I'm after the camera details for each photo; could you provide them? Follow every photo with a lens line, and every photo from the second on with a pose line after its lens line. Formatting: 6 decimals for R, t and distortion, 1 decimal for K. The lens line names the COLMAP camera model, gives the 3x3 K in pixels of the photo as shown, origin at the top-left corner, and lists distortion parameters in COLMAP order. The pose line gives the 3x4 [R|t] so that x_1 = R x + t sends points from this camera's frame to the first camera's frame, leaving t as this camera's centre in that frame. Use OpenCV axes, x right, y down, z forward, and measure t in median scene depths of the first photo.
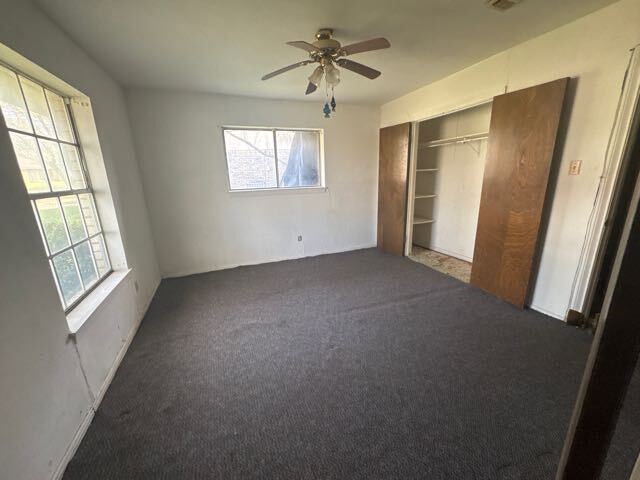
lens RADIAL K [[256.3, 0, 321.0], [0, 256.3, 240.9], [0, 0, 1]] dist [-0.003833, 0.001339]
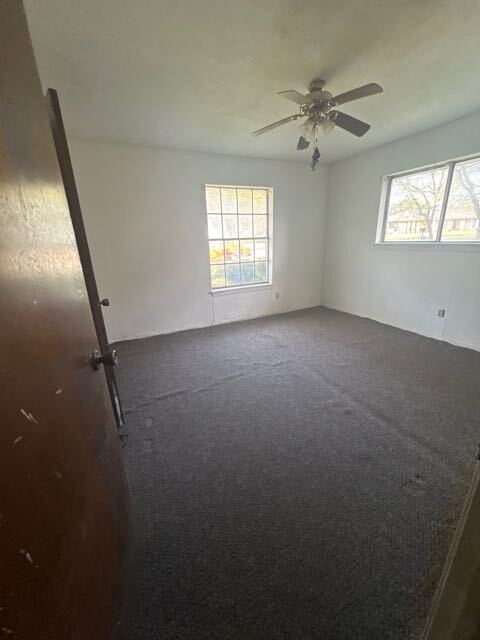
lens RADIAL K [[256.3, 0, 239.9], [0, 256.3, 319.1], [0, 0, 1]] dist [-0.003833, 0.001339]
pose [[0.065368, 0.322608, -0.944273, 0.898306], [-0.225304, 0.926632, 0.300984, -0.131905], [0.972093, 0.193074, 0.133258, 0.531039]]
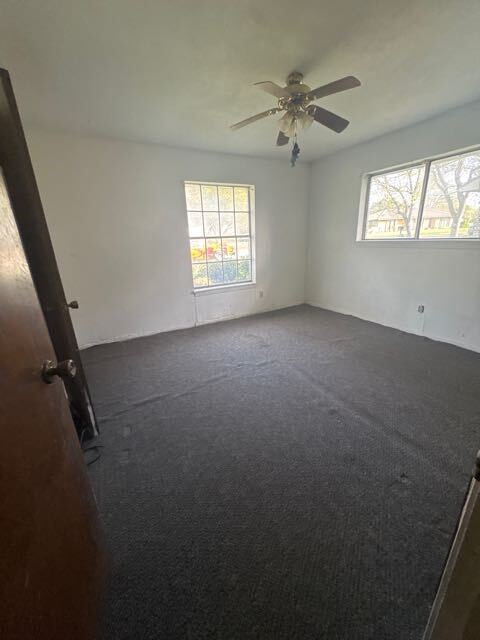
lens RADIAL K [[256.3, 0, 239.4], [0, 256.3, 318.3], [0, 0, 1]] dist [-0.003833, 0.001339]
pose [[0.121865, 0.321255, -0.939119, 0.876038], [-0.221425, 0.931125, 0.289787, -0.130368], [0.967533, 0.172630, 0.184605, 0.545905]]
